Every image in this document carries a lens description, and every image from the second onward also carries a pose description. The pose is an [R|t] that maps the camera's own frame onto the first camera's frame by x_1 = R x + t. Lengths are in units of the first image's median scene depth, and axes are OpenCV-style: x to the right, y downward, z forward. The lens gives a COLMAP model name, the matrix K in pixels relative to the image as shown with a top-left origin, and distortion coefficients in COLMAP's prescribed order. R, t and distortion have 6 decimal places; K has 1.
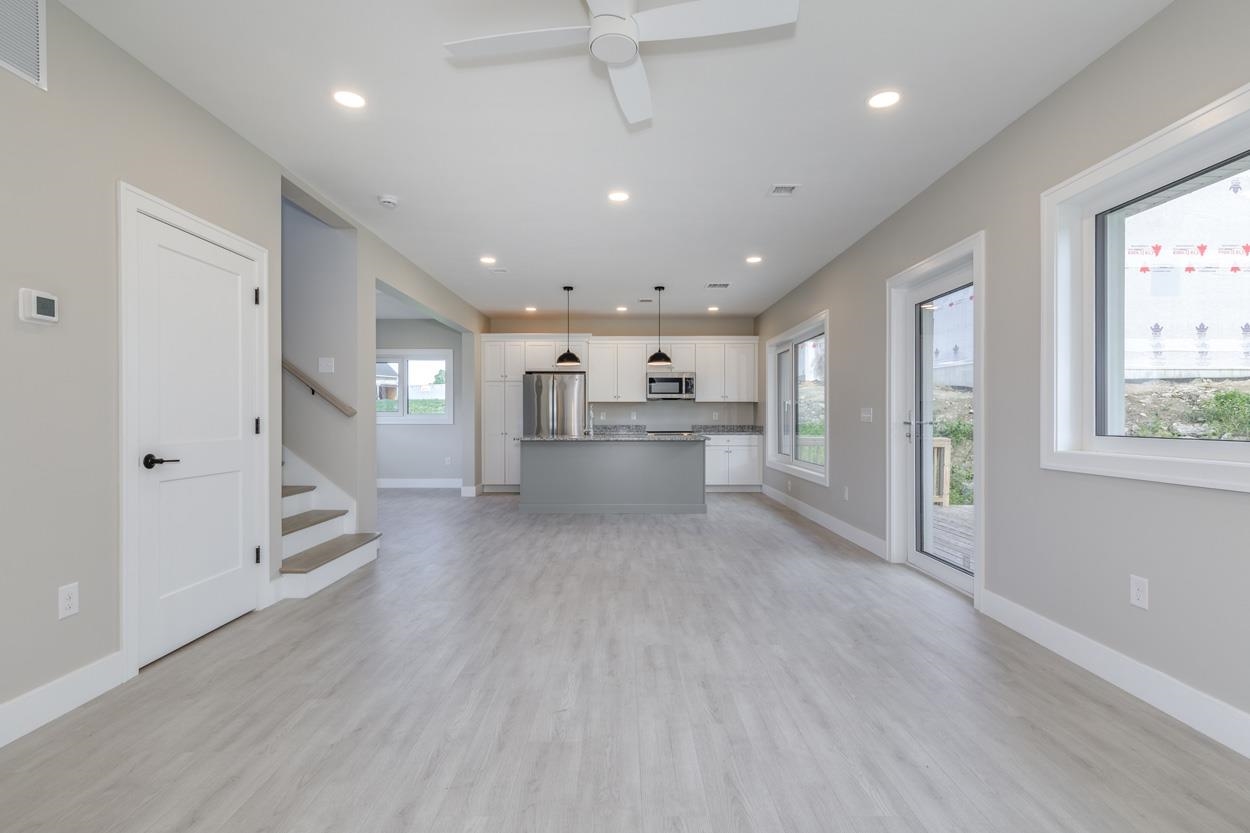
lens RADIAL K [[583.7, 0, 643.4], [0, 583.7, 422.4], [0, 0, 1]] dist [0.006675, 0.000811]
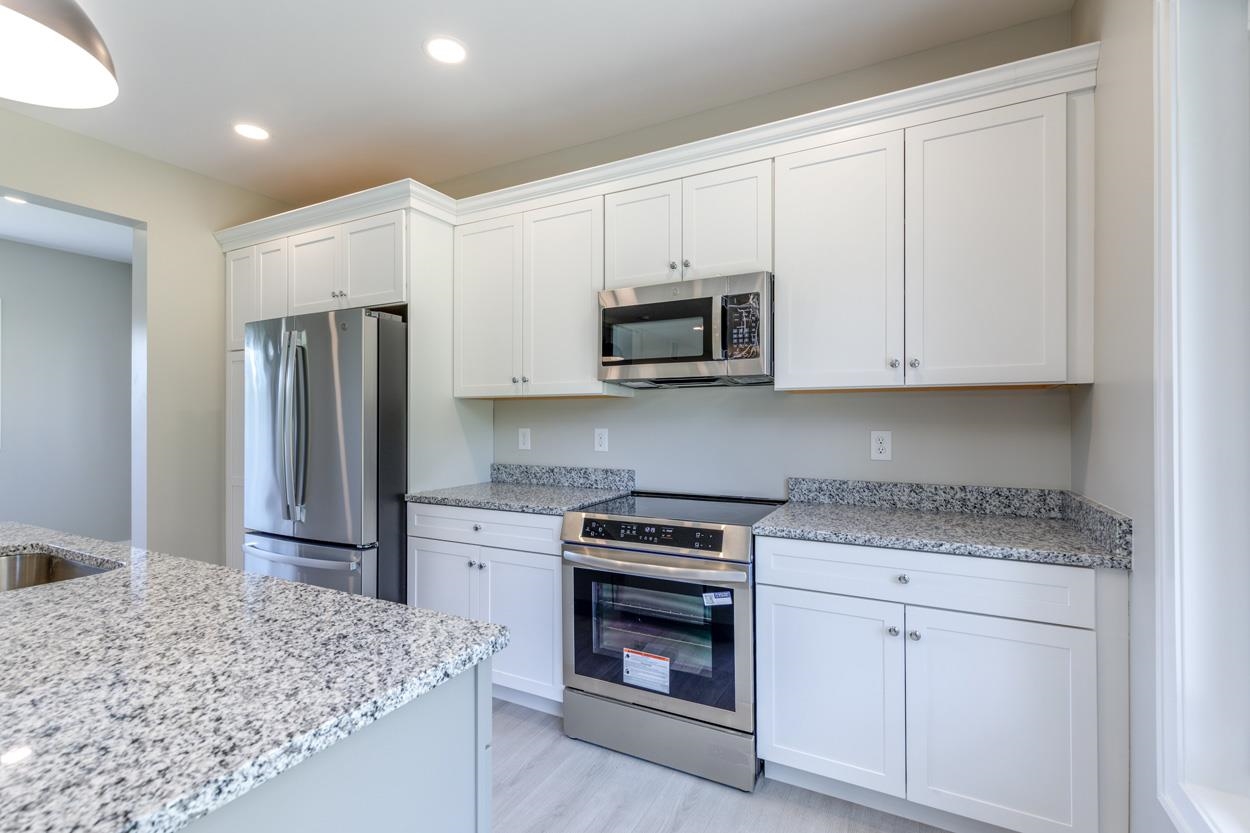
lens RADIAL K [[619.8, 0, 599.5], [0, 619.8, 407.2], [0, 0, 1]] dist [0.010471, -0.002923]
pose [[0.865307, -0.013143, -0.501070, 0.206748], [0.002989, 0.999774, -0.021062, -0.029641], [0.501233, 0.016728, 0.865150, 0.967013]]
